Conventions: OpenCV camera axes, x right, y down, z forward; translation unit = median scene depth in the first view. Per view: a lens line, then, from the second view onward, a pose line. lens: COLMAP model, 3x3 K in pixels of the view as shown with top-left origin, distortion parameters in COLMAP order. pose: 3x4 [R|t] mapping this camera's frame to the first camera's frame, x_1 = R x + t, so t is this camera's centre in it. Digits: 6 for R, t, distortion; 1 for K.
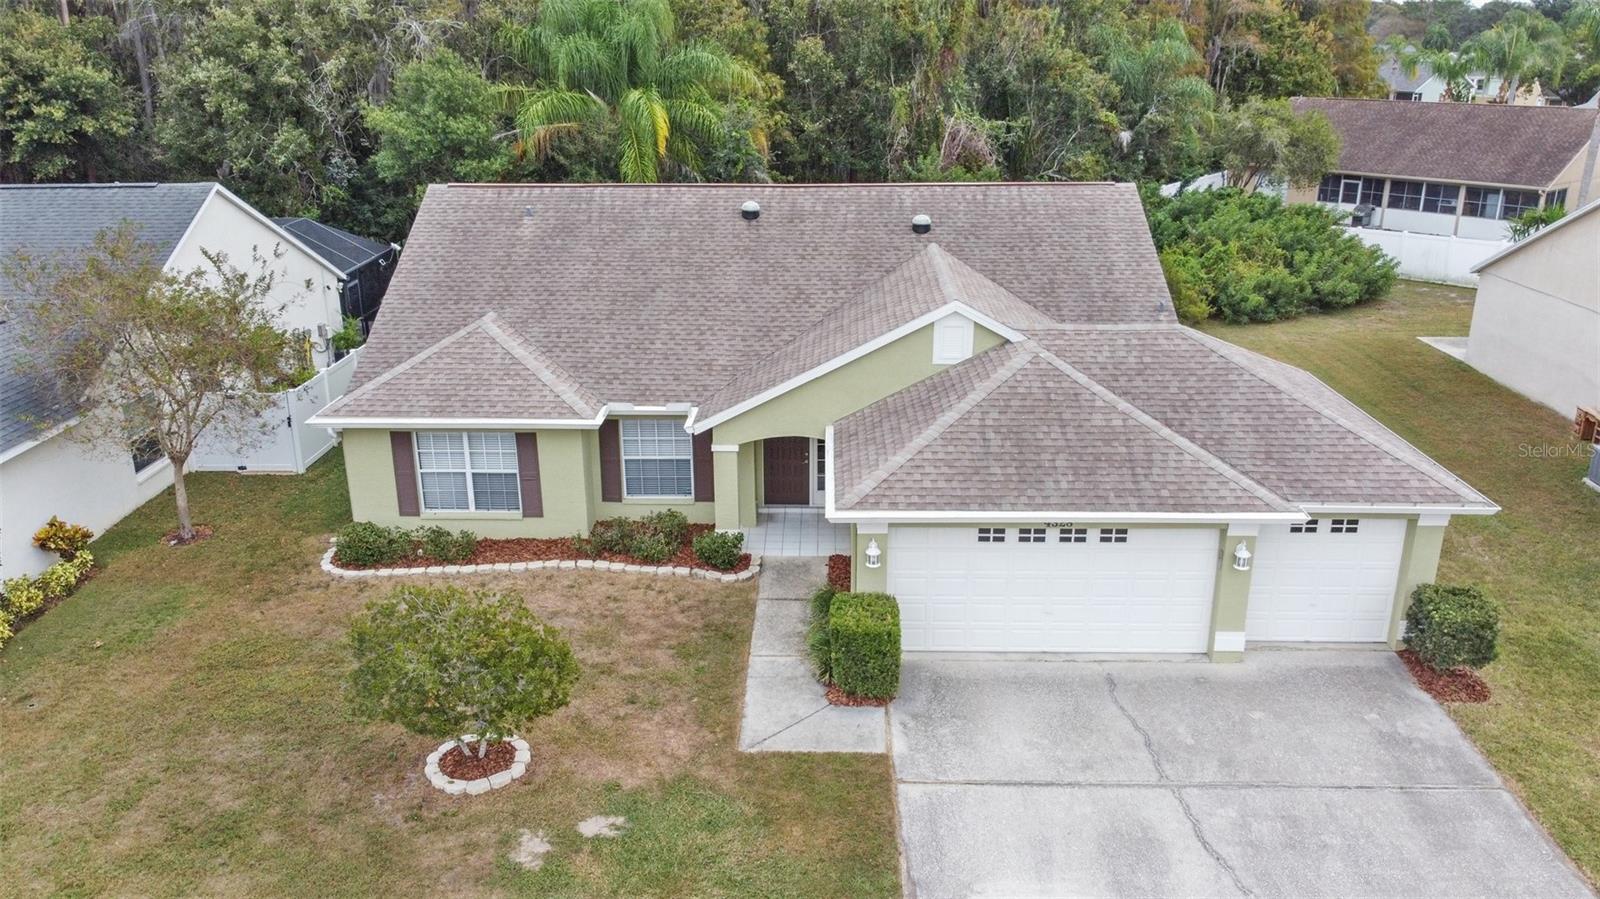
lens RADIAL K [[1228.4, 0, 800.0], [0, 1228.4, 449.5], [0, 0, 1]] dist [-0.007777, -0.009419]
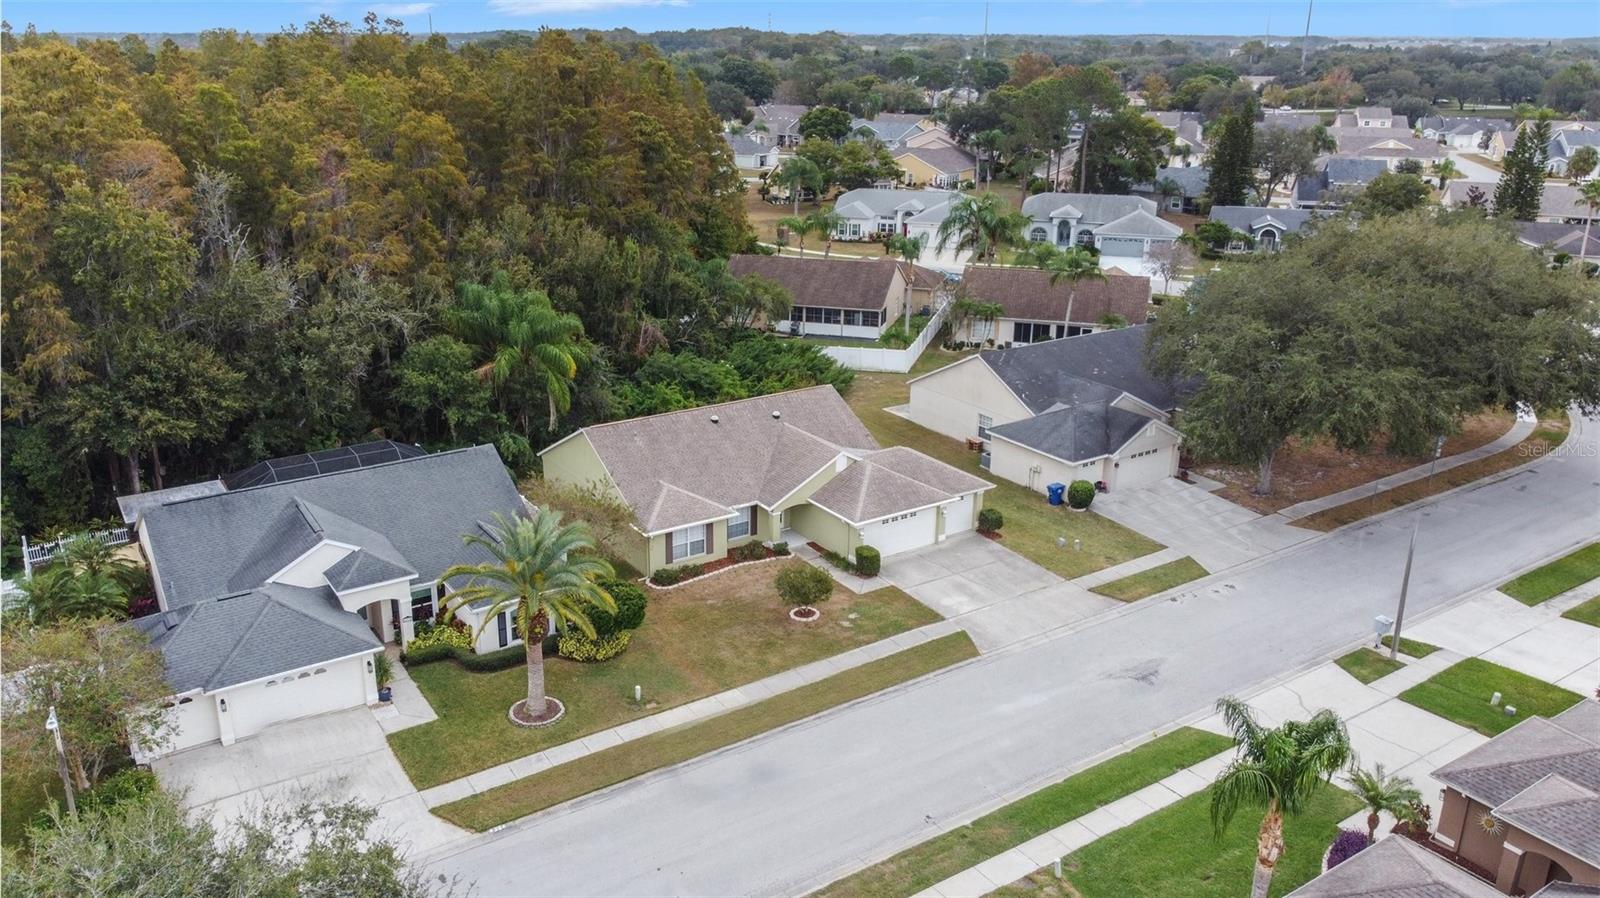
lens RADIAL K [[1218.1, 0, 800.0], [0, 1218.1, 449.0], [0, 0, 1]] dist [-0.004395, -0.001804]
pose [[0.815216, -0.175020, 0.552079, -1.527422], [0.171807, 0.983418, 0.058068, -0.300109], [-0.553088, 0.047513, 0.831767, -1.384910]]
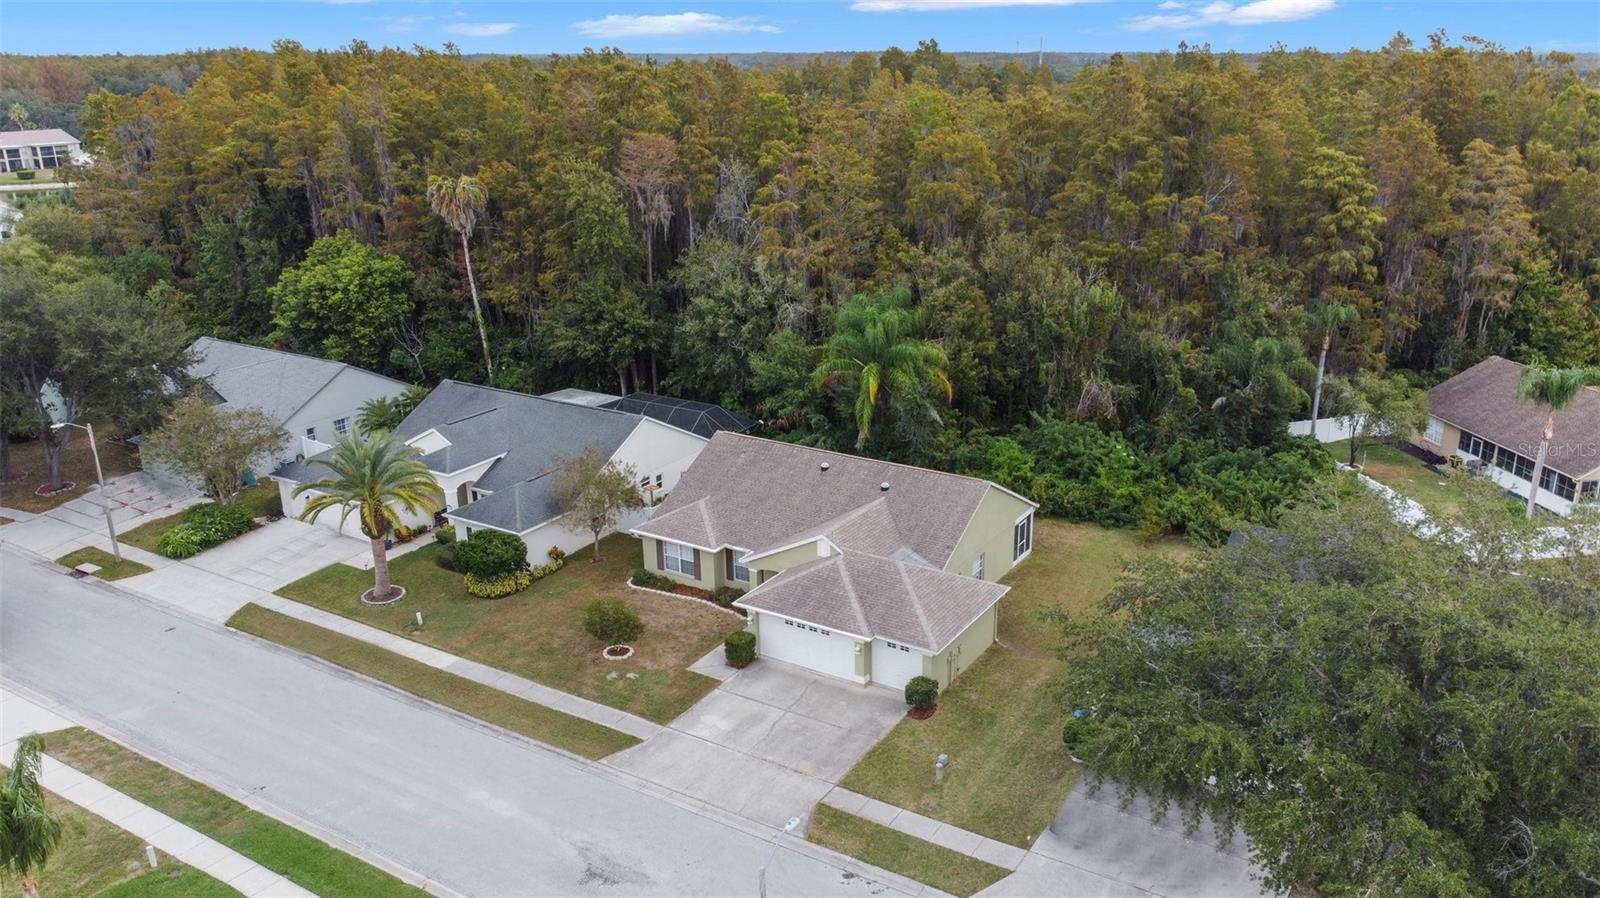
lens RADIAL K [[1257.1, 0, 800.0], [0, 1257.1, 449.0], [0, 0, 1]] dist [0.012044, -0.002285]
pose [[0.861897, 0.160044, -0.481165, 1.257208], [-0.165696, 0.985688, 0.031050, -0.350806], [0.479248, 0.052966, 0.876080, -1.312271]]
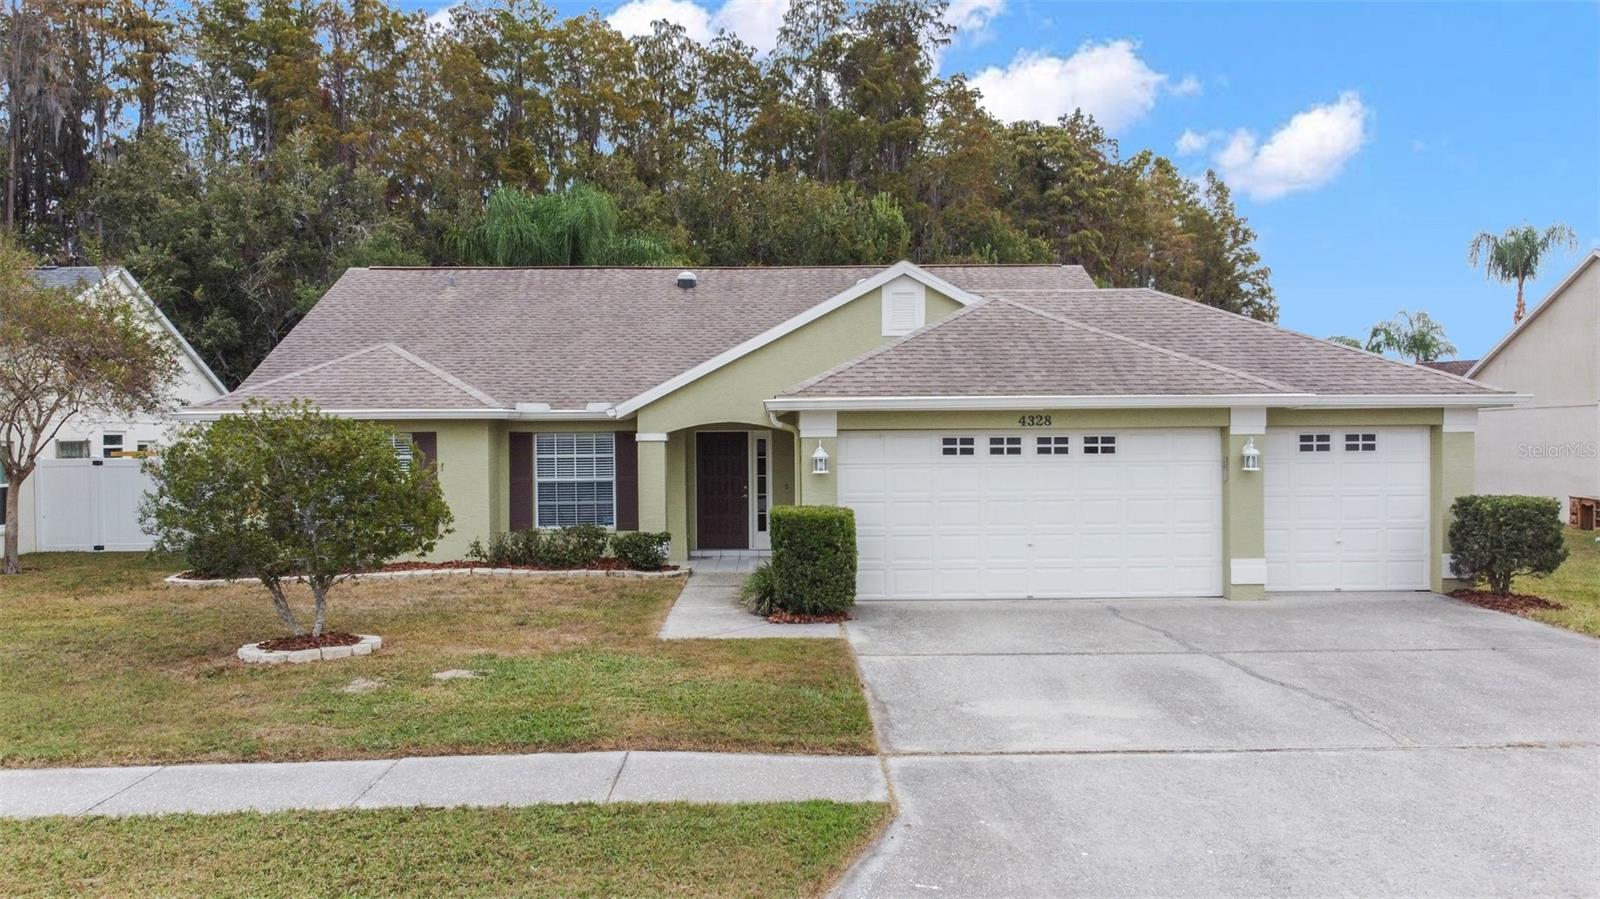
lens RADIAL K [[1218.1, 0, 800.0], [0, 1218.1, 449.5], [0, 0, 1]] dist [-0.004395, -0.001804]
pose [[0.999060, -0.004409, 0.043125, 0.007738], [0.017959, 0.947531, -0.319159, 0.280591], [-0.039455, 0.319634, 0.946719, 0.166429]]
